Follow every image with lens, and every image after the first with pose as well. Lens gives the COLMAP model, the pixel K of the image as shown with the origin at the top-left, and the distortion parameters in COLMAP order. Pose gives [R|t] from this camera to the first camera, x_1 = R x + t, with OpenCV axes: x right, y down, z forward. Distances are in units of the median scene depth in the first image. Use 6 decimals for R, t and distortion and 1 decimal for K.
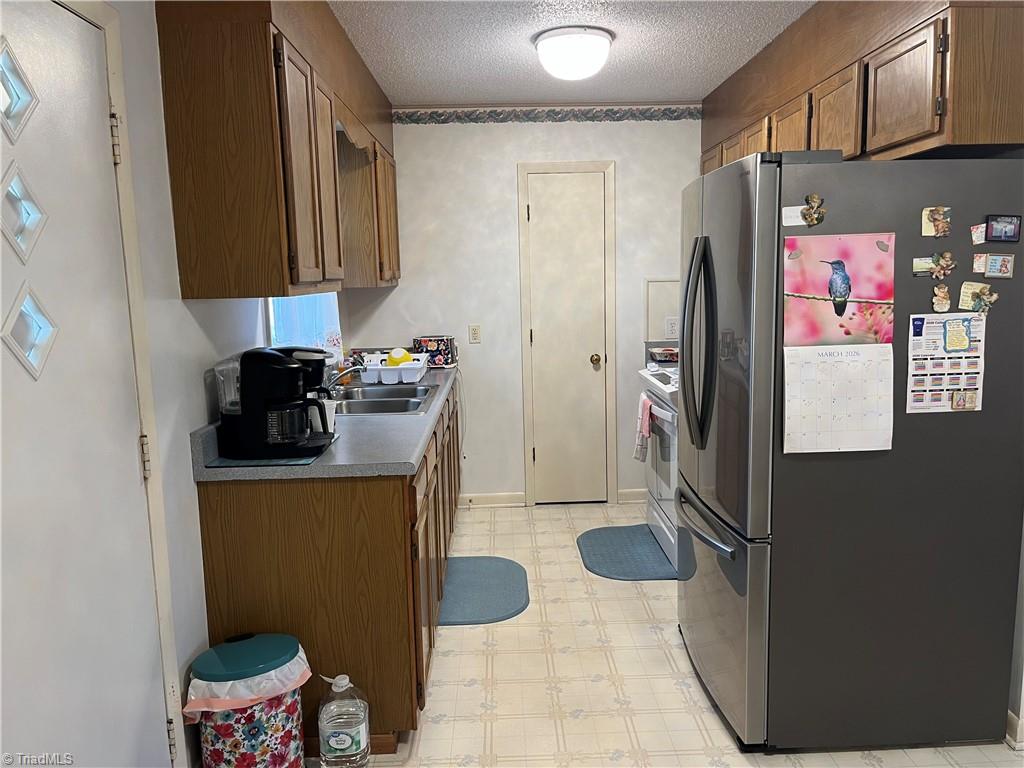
lens RADIAL K [[779.9, 0, 513.0], [0, 779.9, 387.2], [0, 0, 1]] dist [0.064585, -0.100560]
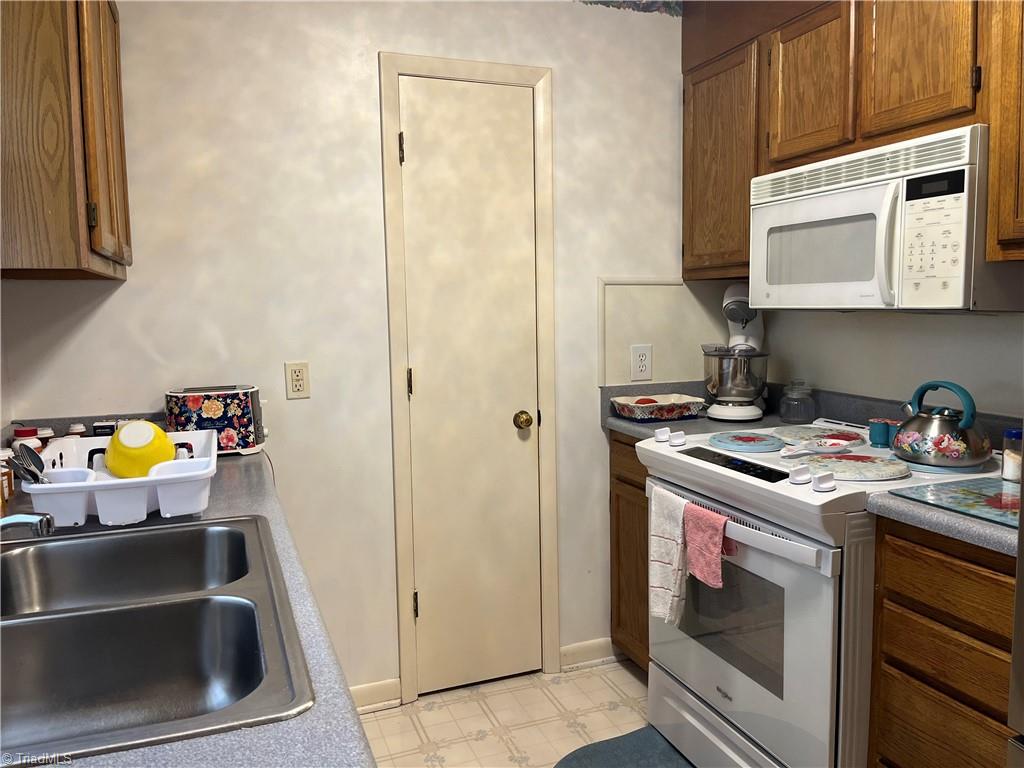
lens RADIAL K [[779.9, 0, 522.8], [0, 779.9, 376.1], [0, 0, 1]] dist [0.064585, -0.100560]
pose [[0.936593, -0.023100, 0.349656, -0.092056], [0.042739, 0.997906, -0.048556, -0.041190], [-0.347802, 0.060421, 0.935619, 0.489353]]
